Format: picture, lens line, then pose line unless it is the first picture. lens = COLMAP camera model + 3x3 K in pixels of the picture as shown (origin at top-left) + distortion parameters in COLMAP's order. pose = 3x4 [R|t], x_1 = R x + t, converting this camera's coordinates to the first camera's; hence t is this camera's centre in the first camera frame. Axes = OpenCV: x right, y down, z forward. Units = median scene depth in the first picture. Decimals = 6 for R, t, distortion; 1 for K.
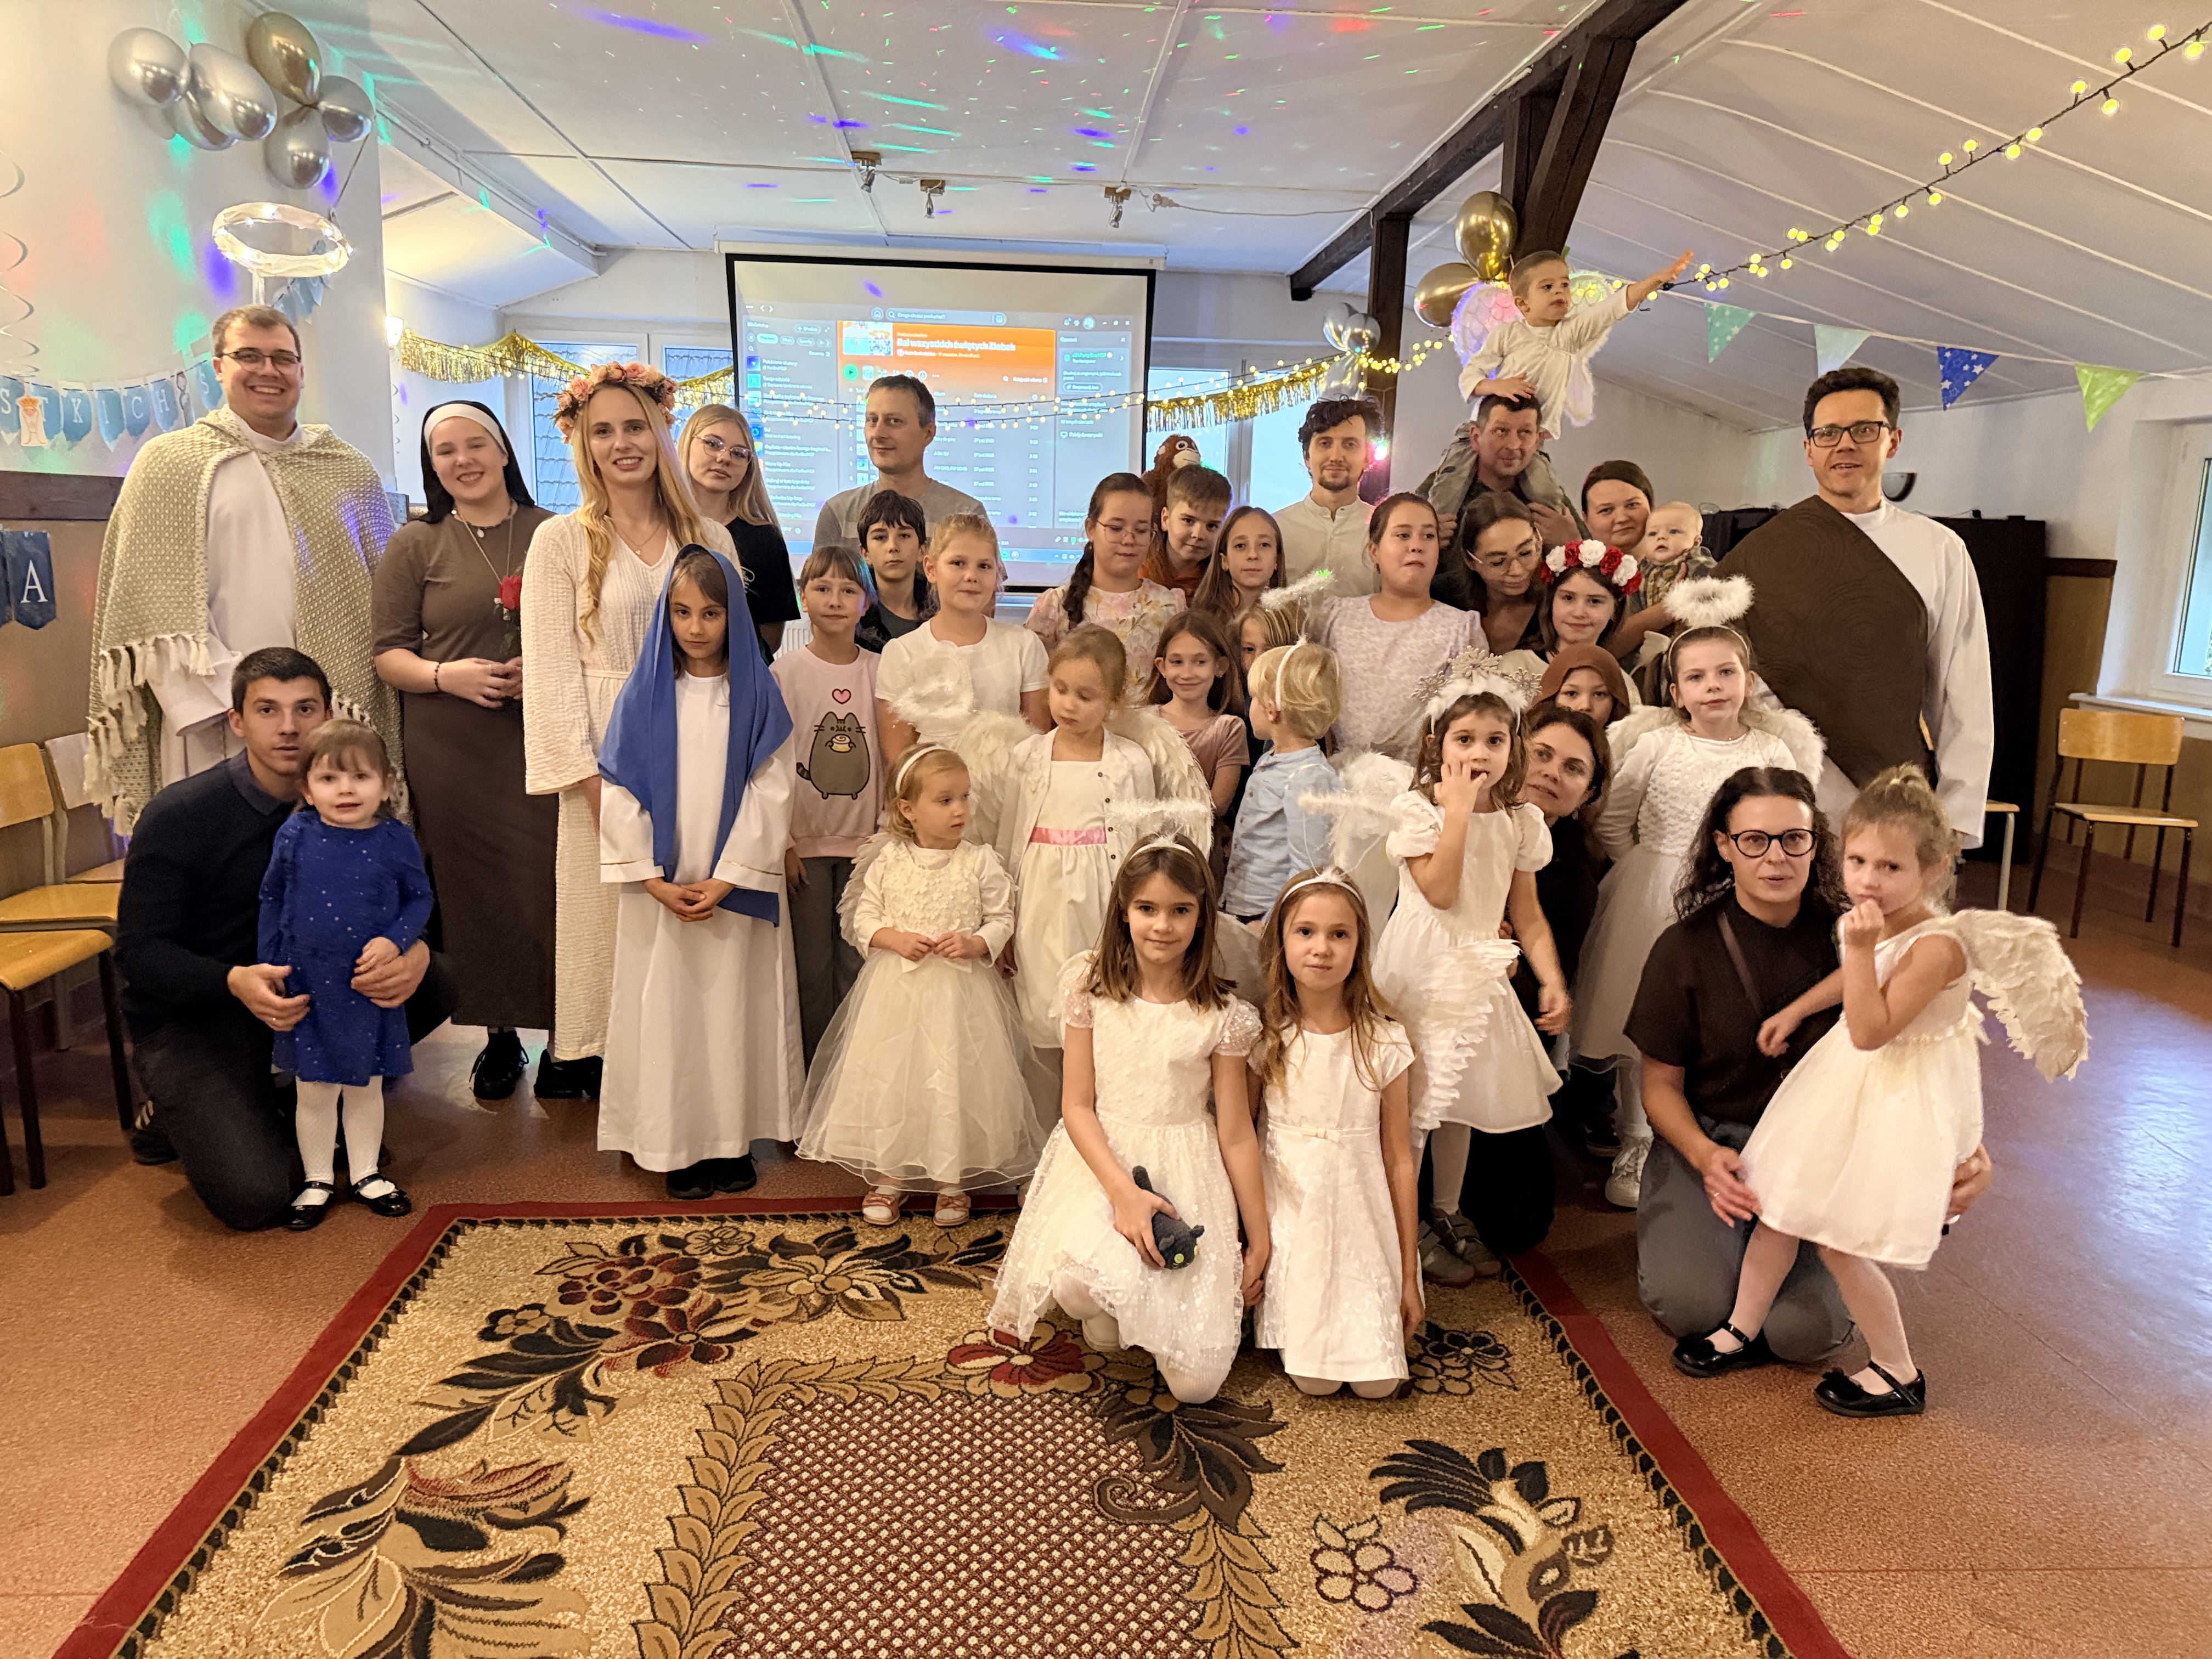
lens RADIAL K [[1534.5, 0, 1091.8], [0, 1534.5, 840.6], [0, 0, 1]] dist [0.011825, -0.013924]
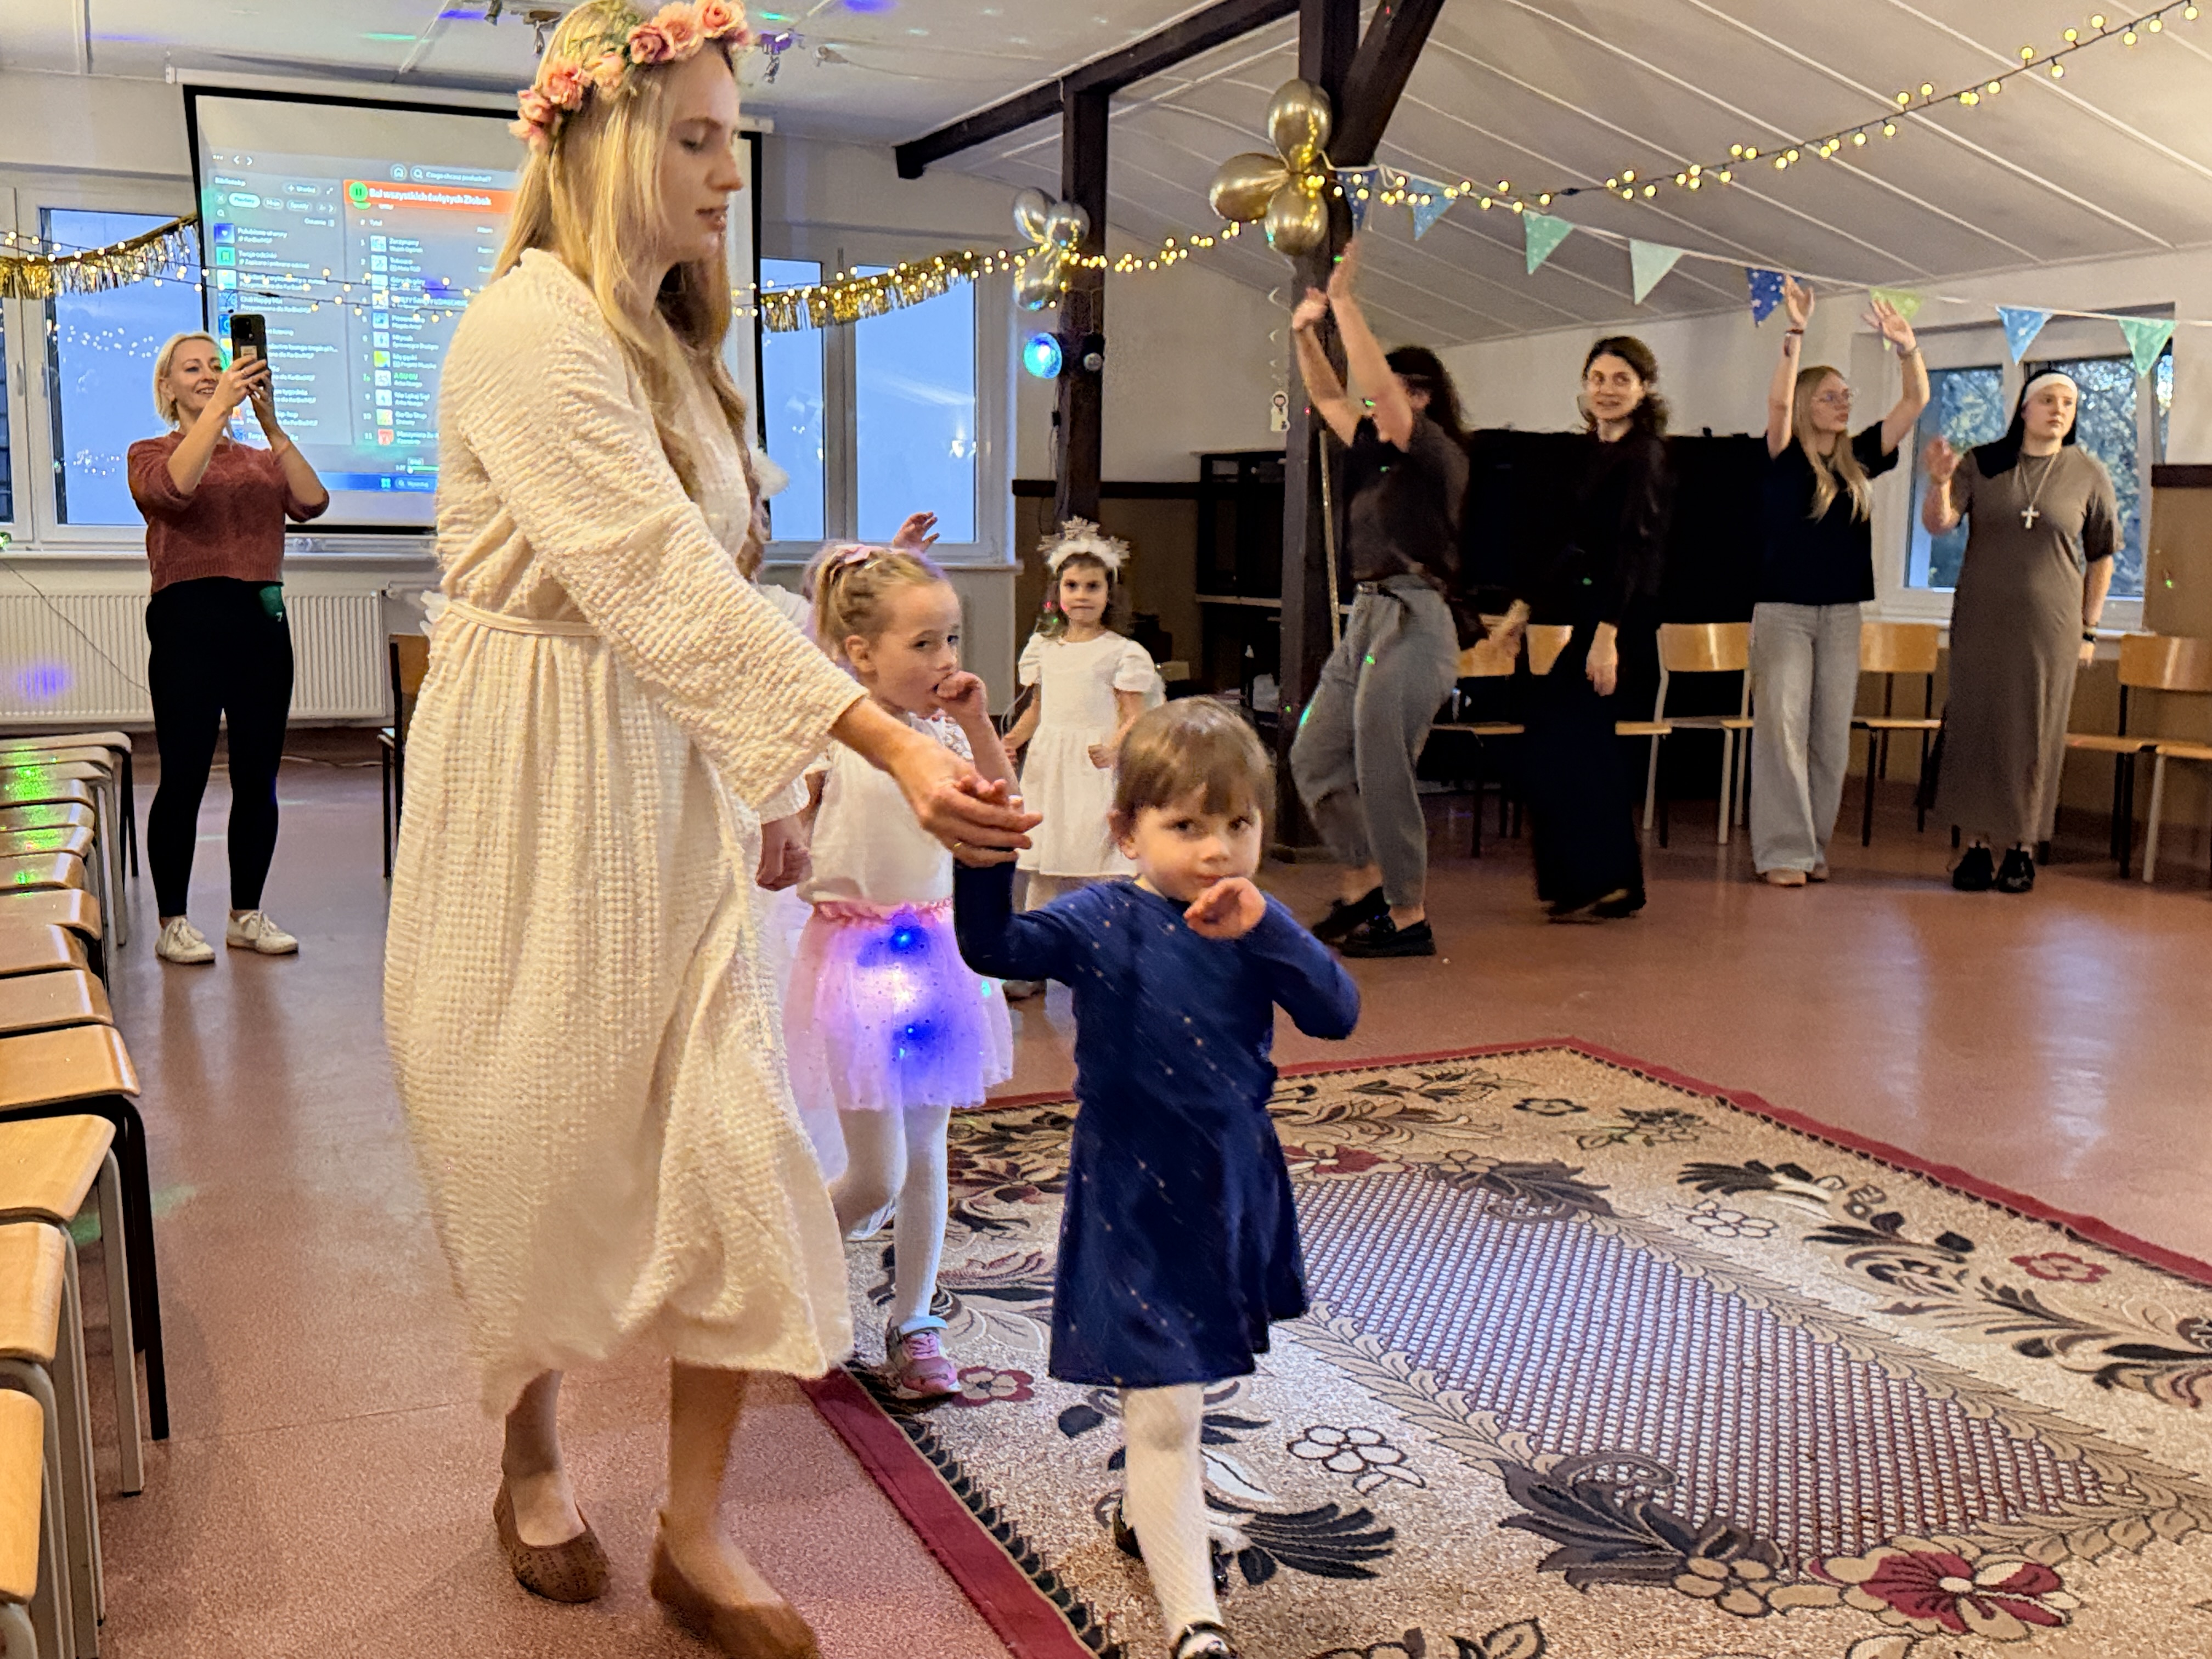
lens RADIAL K [[2150.7, 0, 1093.5], [0, 2150.7, 853.4], [0, 0, 1]] dist [0.033476, 0.000000]
pose [[0.942880, -0.063358, 0.327052, -0.642142], [0.073906, 0.997066, -0.019912, 0.129732], [-0.324831, 0.042946, 0.944797, -0.367602]]
